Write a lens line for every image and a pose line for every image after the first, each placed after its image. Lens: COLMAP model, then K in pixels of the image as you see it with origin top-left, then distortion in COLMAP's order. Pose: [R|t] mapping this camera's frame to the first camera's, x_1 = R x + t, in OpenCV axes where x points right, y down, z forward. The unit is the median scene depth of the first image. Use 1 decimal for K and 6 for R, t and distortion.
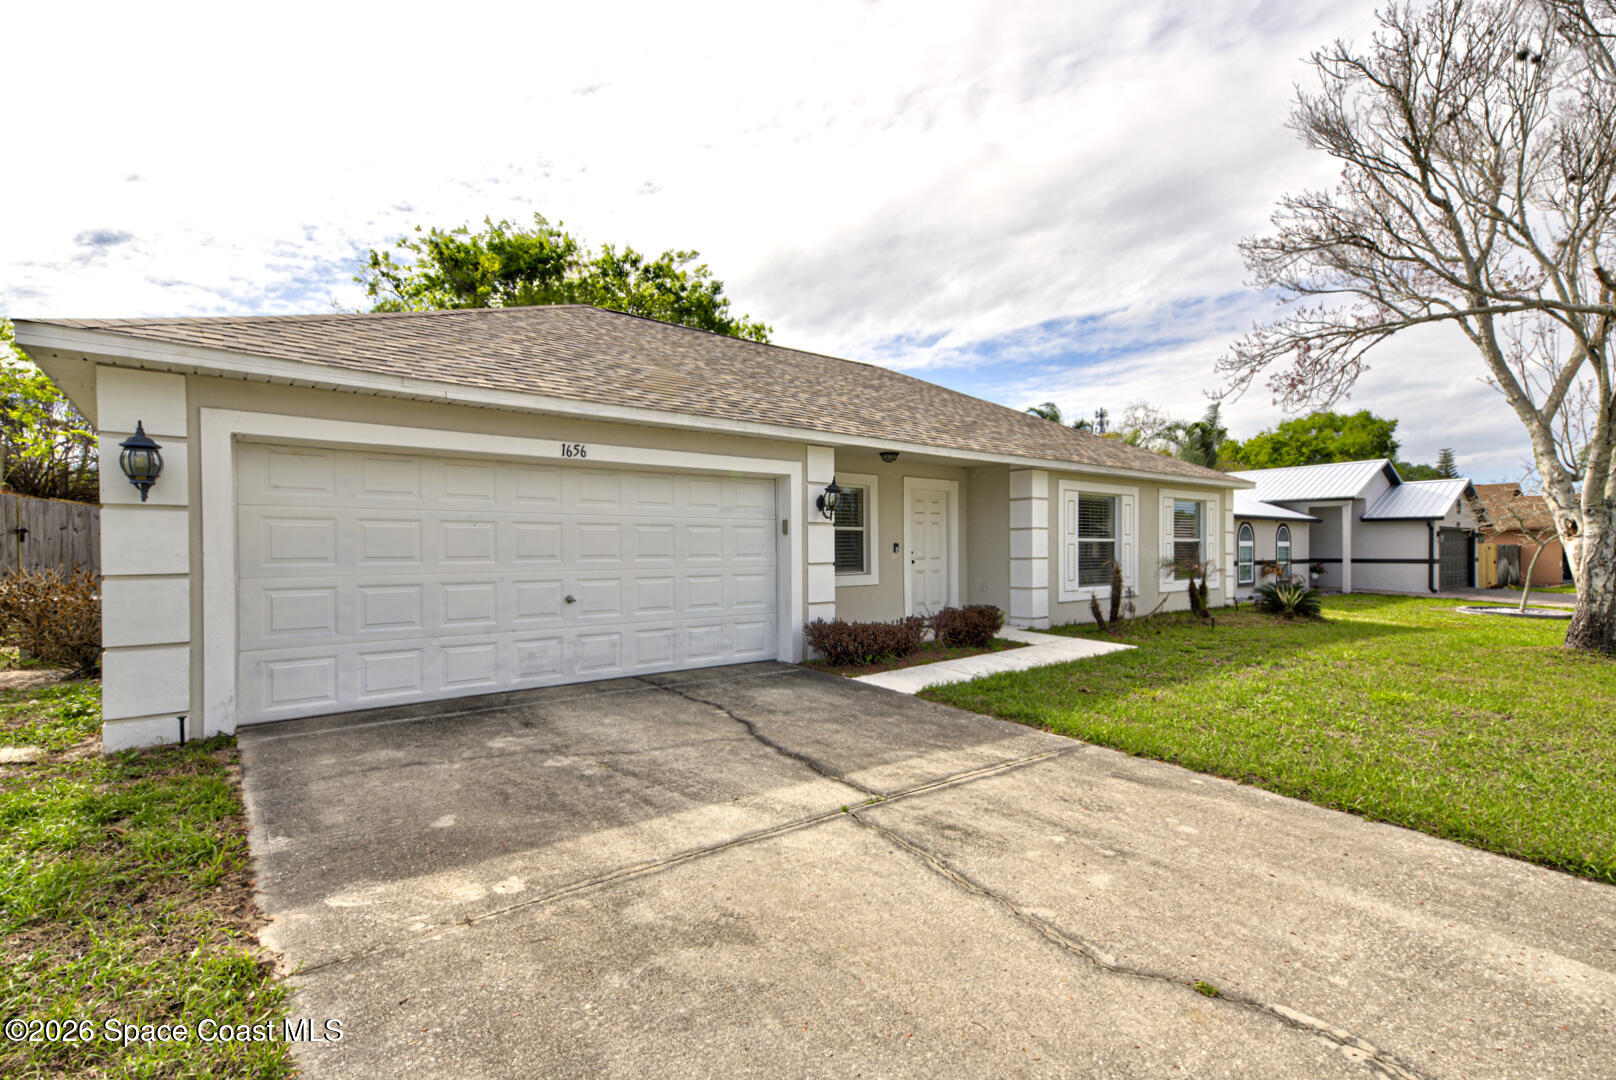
lens RADIAL K [[740.3, 0, 808.0], [0, 740.3, 540.0], [0, 0, 1]] dist [0.037168, 0.000682]
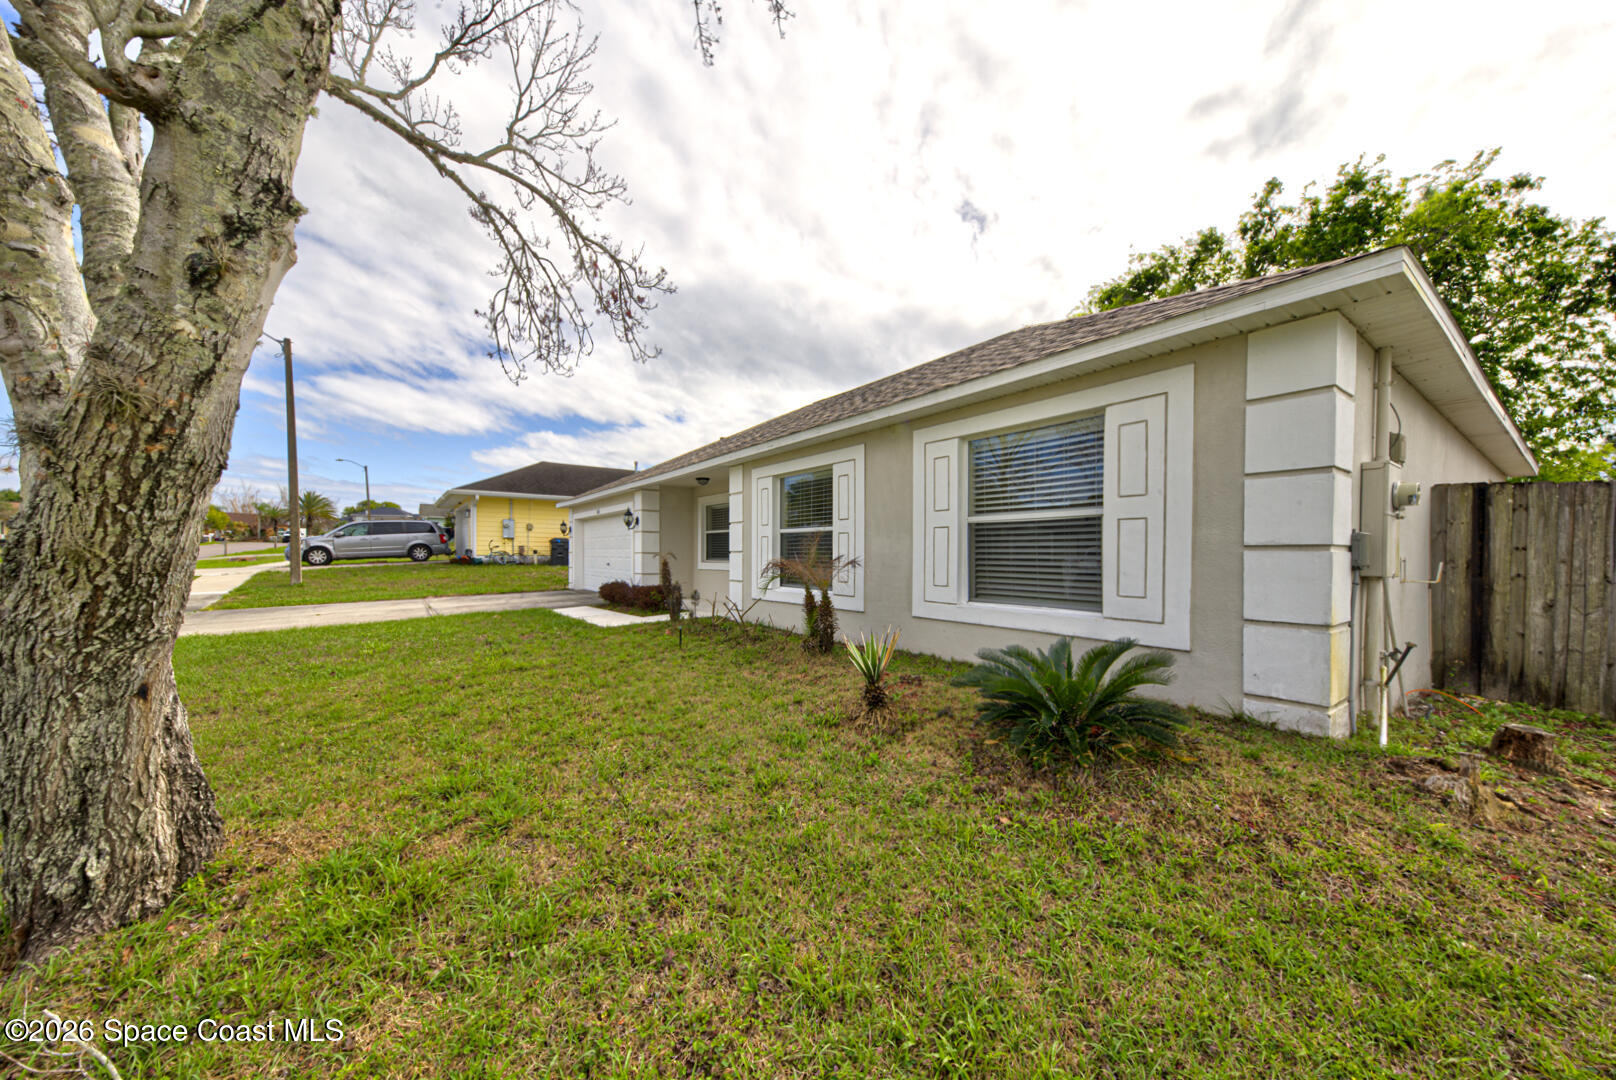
lens RADIAL K [[573.6, 0, 793.6], [0, 573.6, 554.4], [0, 0, 1]] dist [0.002347, 0.000036]
pose [[-0.056971, 0.005997, -0.998358, 1.235751], [0.010436, 0.999931, 0.005411, 0.027531], [0.998321, -0.010111, -0.057030, 1.266898]]
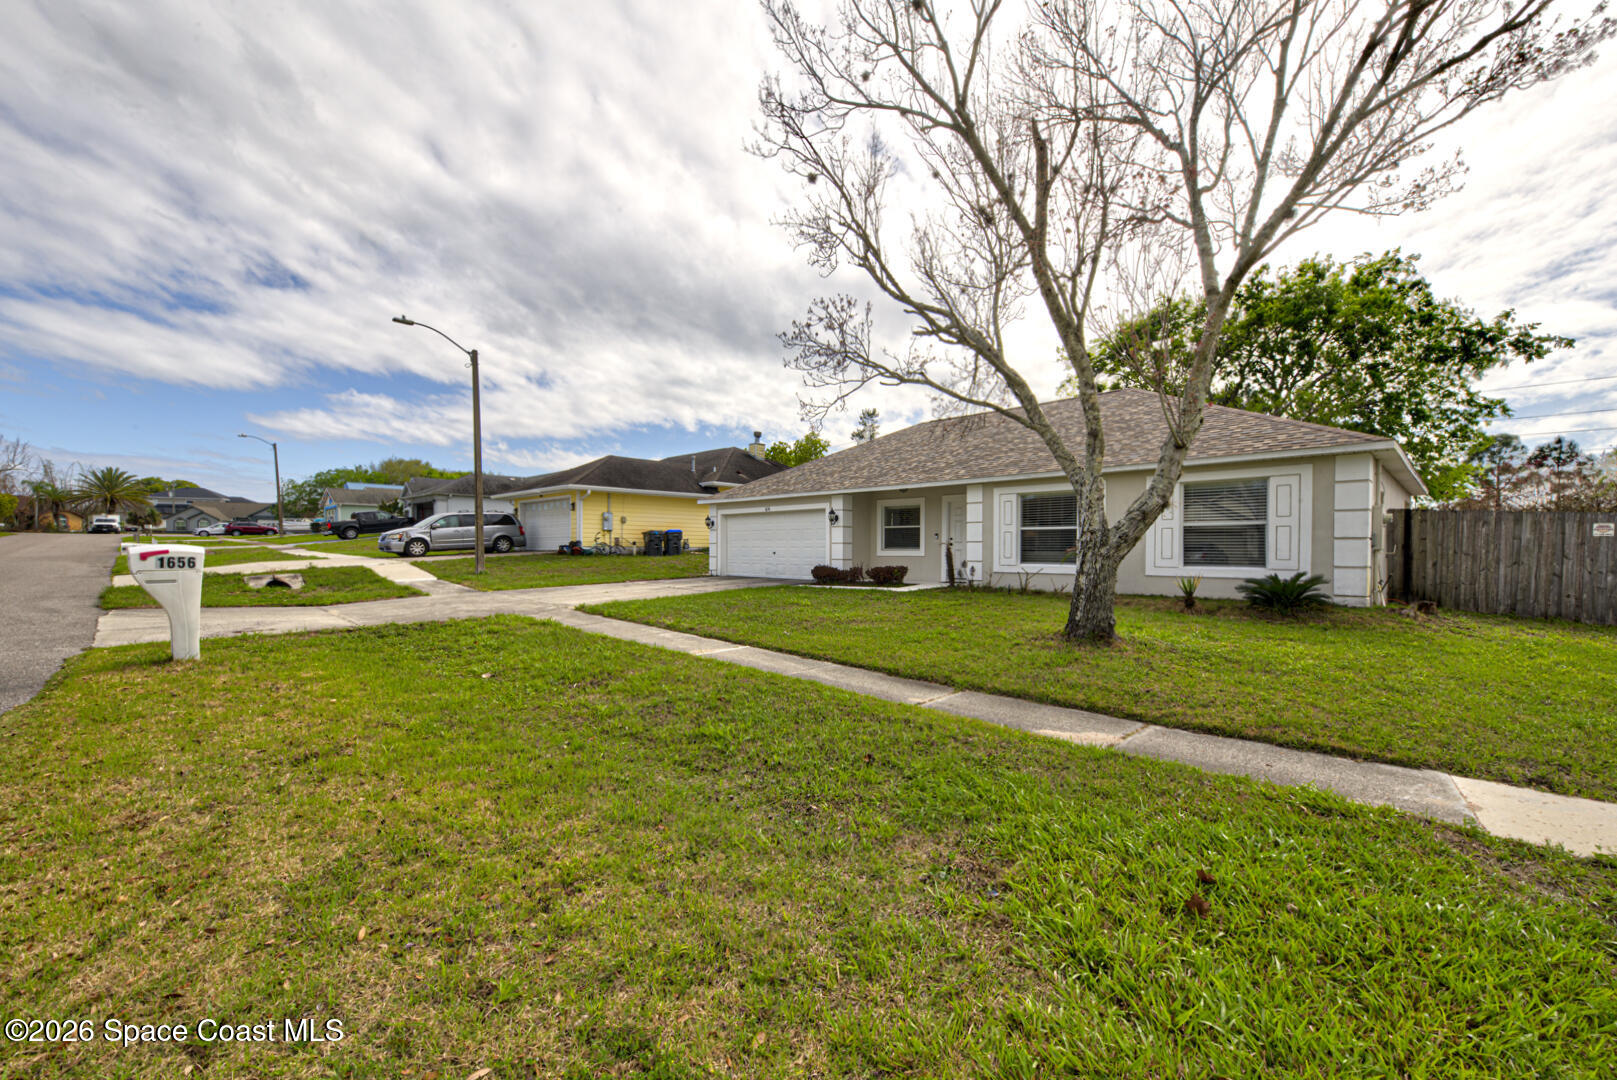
lens RADIAL K [[654.8, 0, 801.8], [0, 654.8, 550.4], [0, 0, 1]] dist [0.020643, -0.000018]
pose [[0.106090, 0.008655, -0.994319, 1.831060], [0.009485, 0.999908, 0.009715, 0.028728], [0.994311, -0.010462, 0.105998, 0.564119]]
